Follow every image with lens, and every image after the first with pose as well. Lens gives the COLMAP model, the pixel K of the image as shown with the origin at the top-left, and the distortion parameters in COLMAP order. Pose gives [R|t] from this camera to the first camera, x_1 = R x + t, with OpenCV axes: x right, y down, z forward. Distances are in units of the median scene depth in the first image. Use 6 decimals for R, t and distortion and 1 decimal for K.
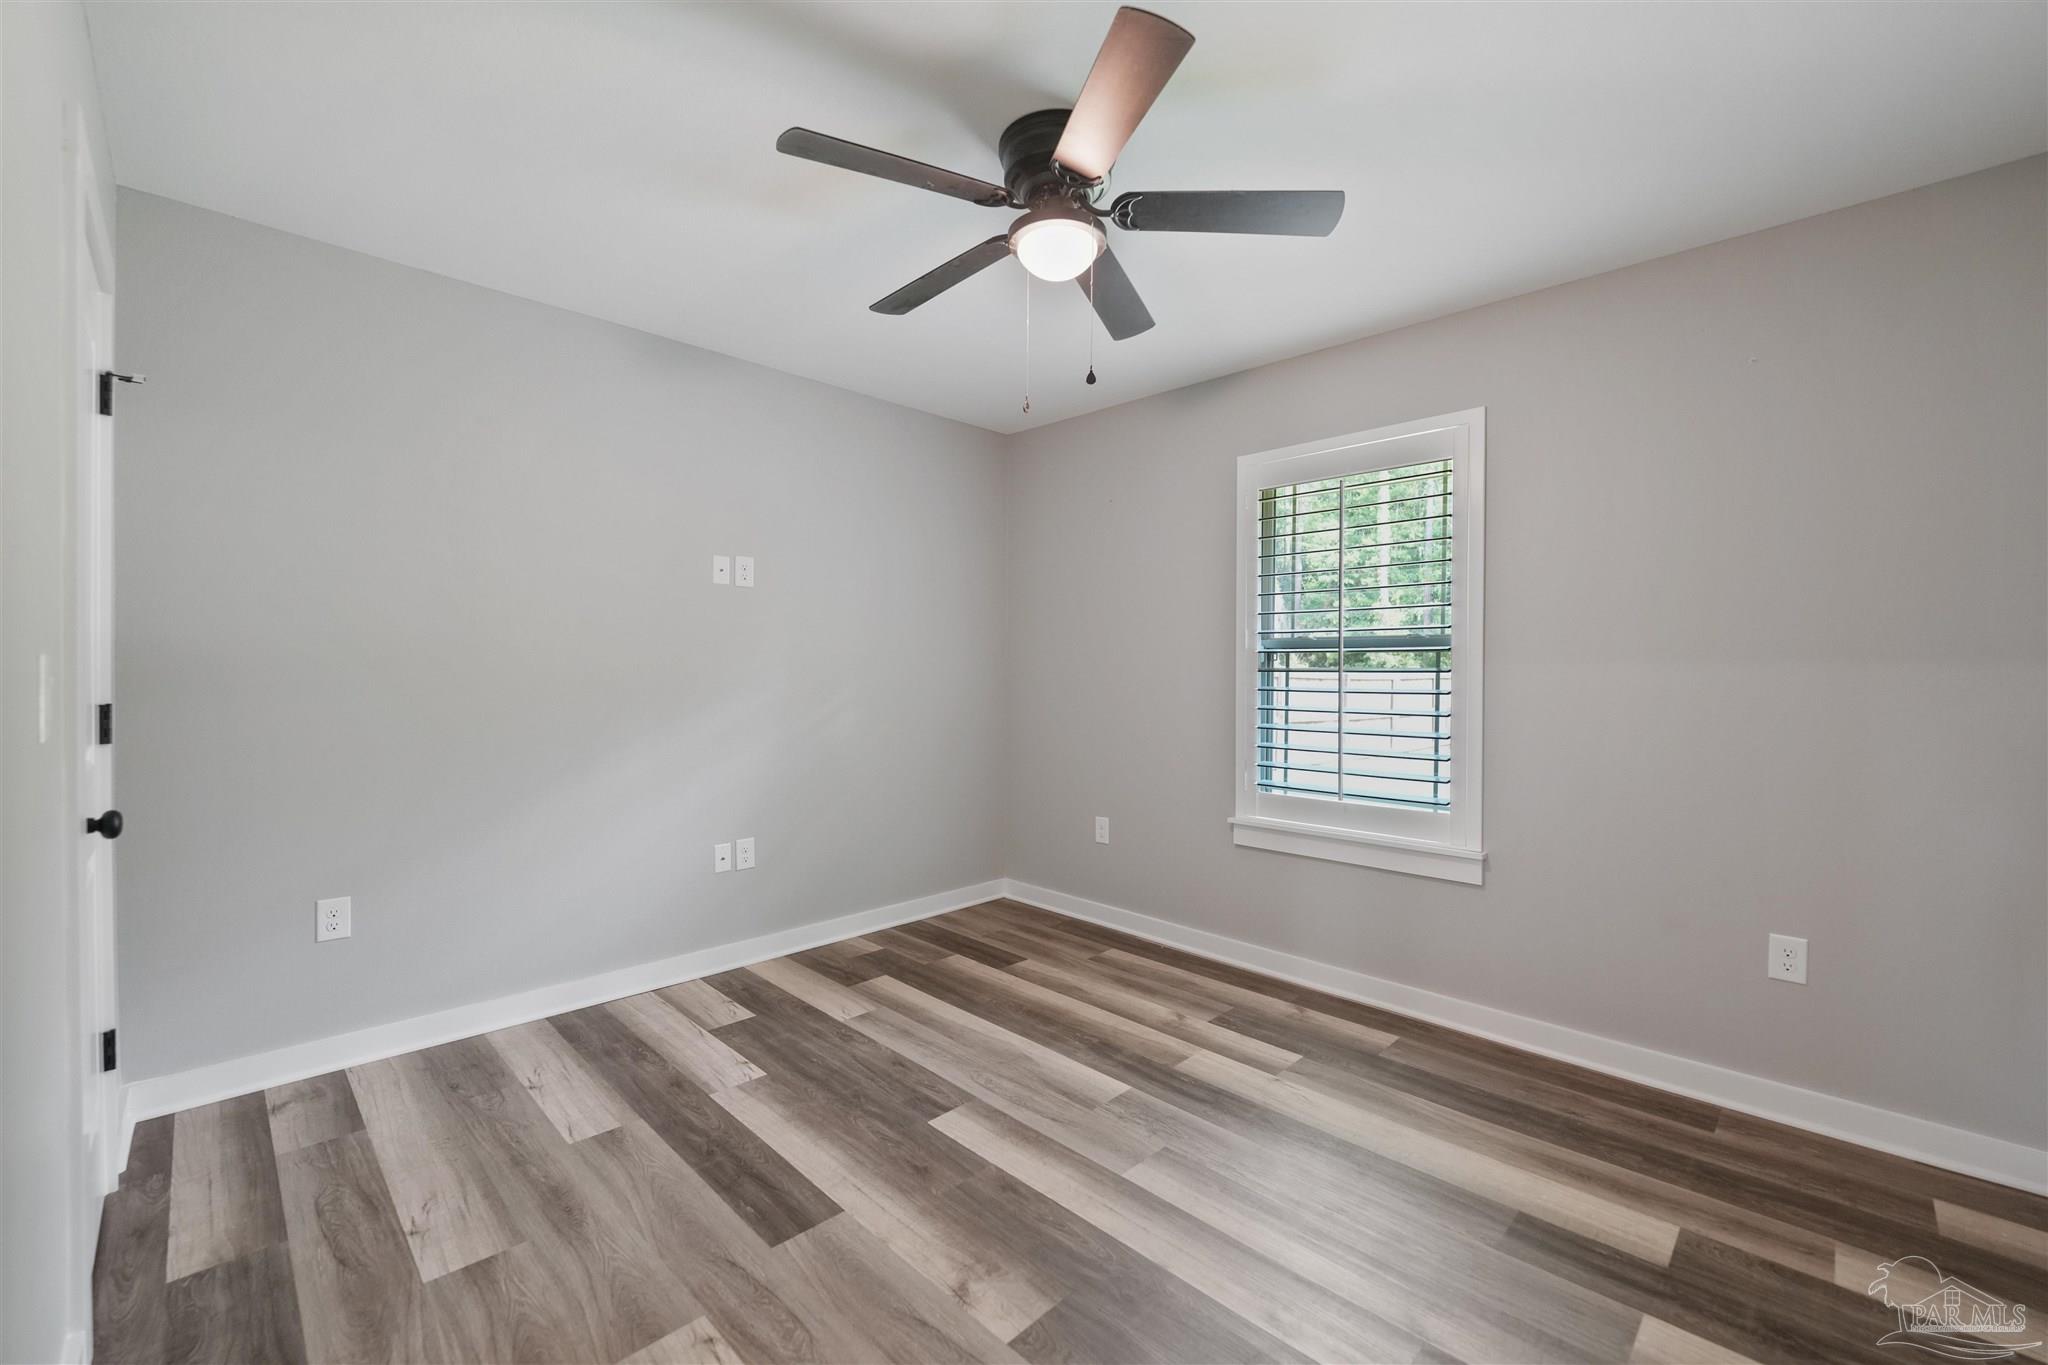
lens RADIAL K [[829.4, 0, 1026.7], [0, 829.4, 680.8], [0, 0, 1]] dist [-0.003949, -0.004986]
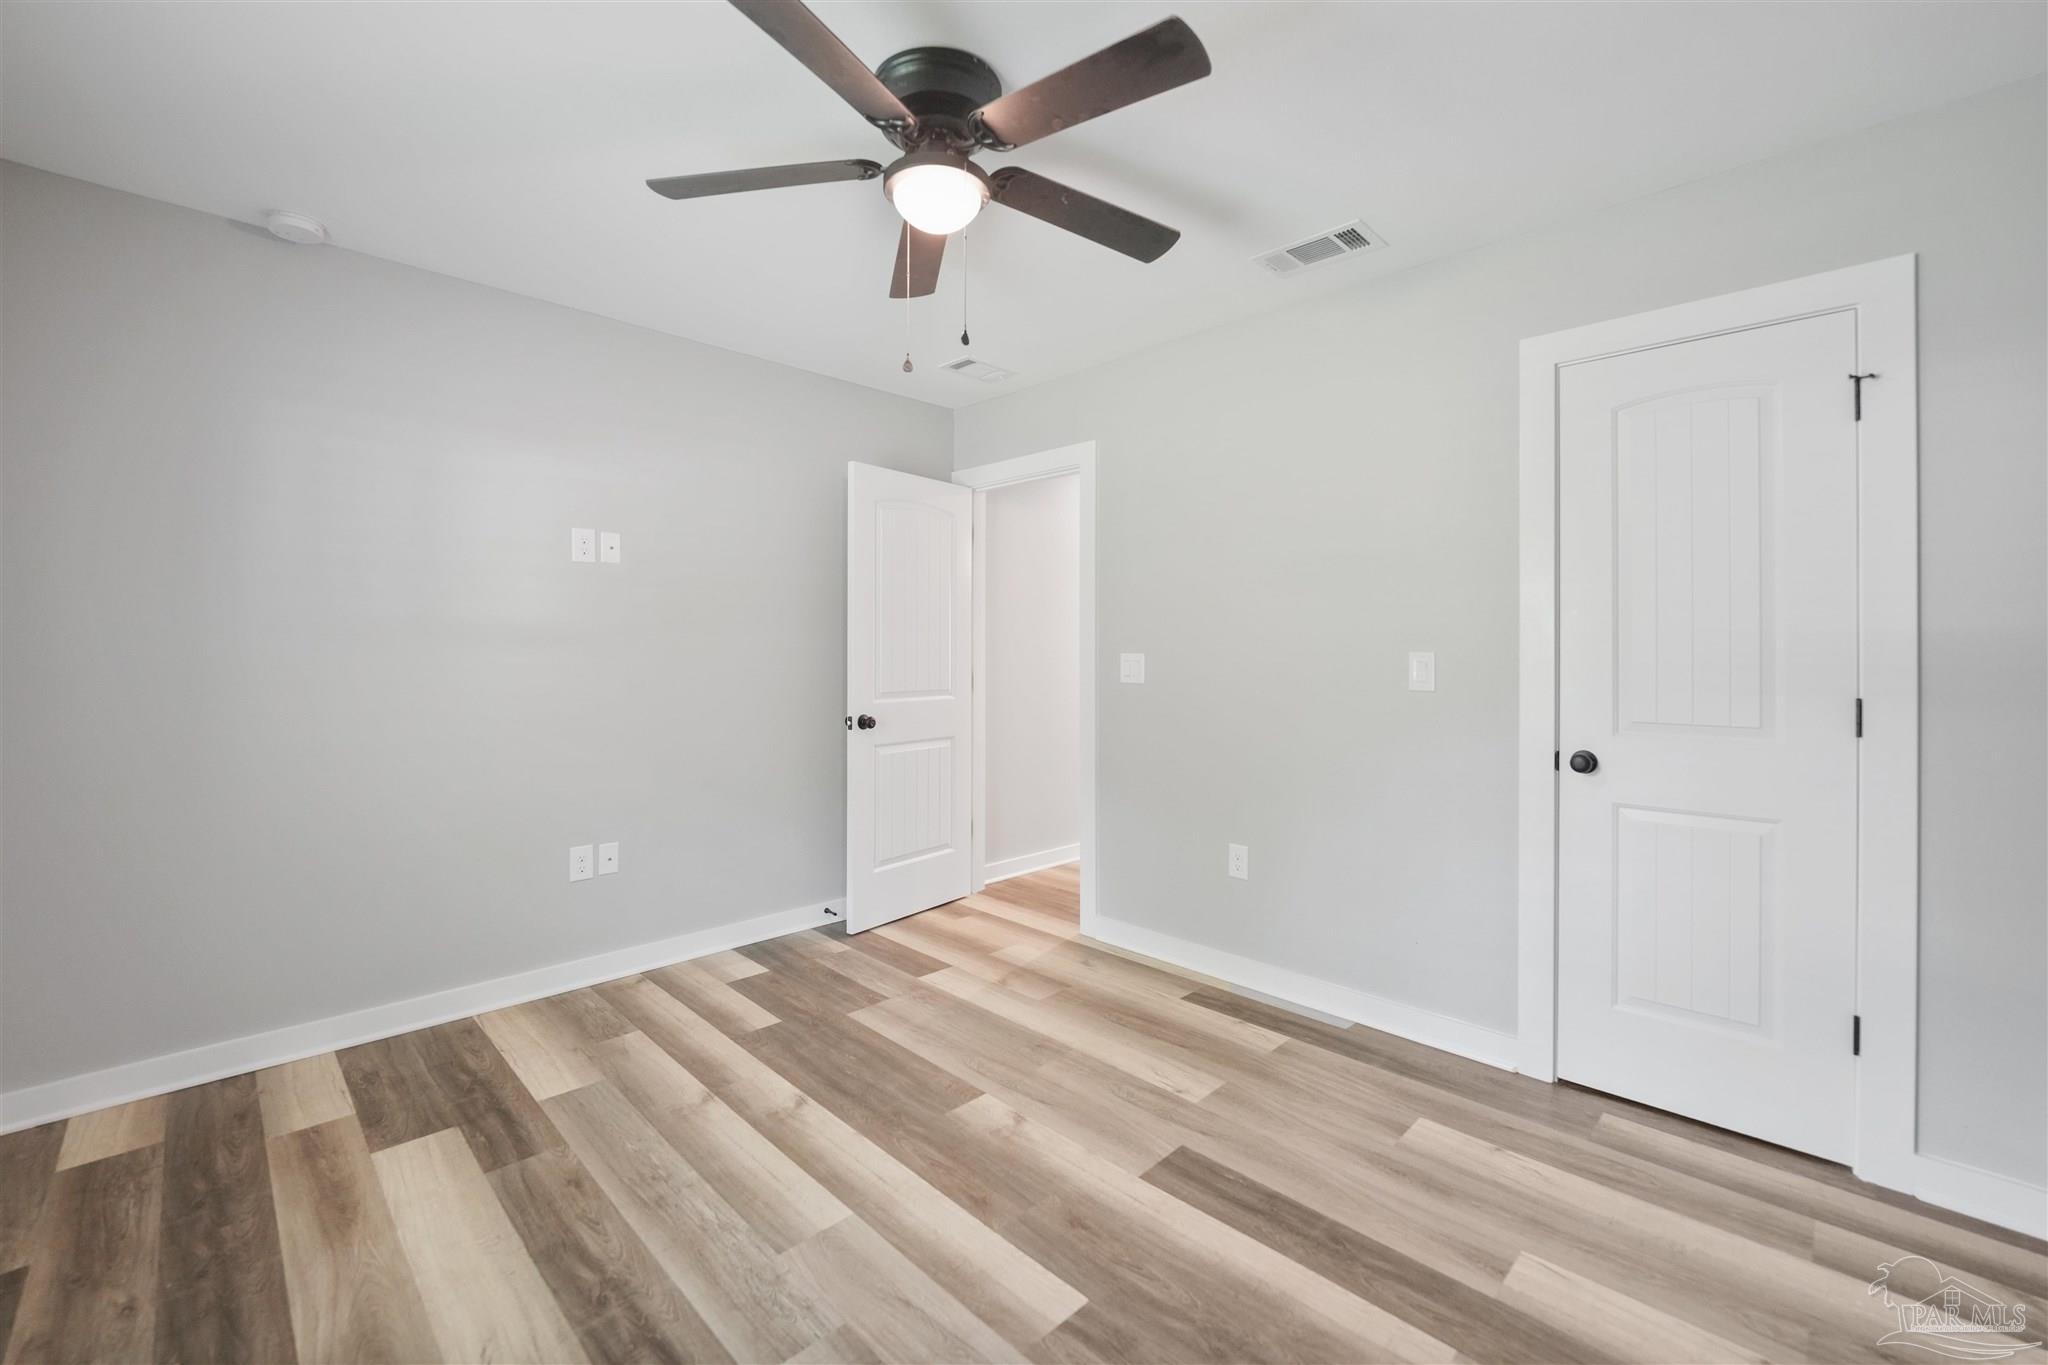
lens RADIAL K [[846.5, 0, 1023.9], [0, 846.5, 636.1], [0, 0, 1]] dist [-0.008382, -0.000738]
pose [[-0.999924, -0.010691, 0.006133, -0.073346], [-0.010714, 0.999935, -0.003819, -0.031131], [-0.006092, -0.003885, -0.999974, 1.999417]]
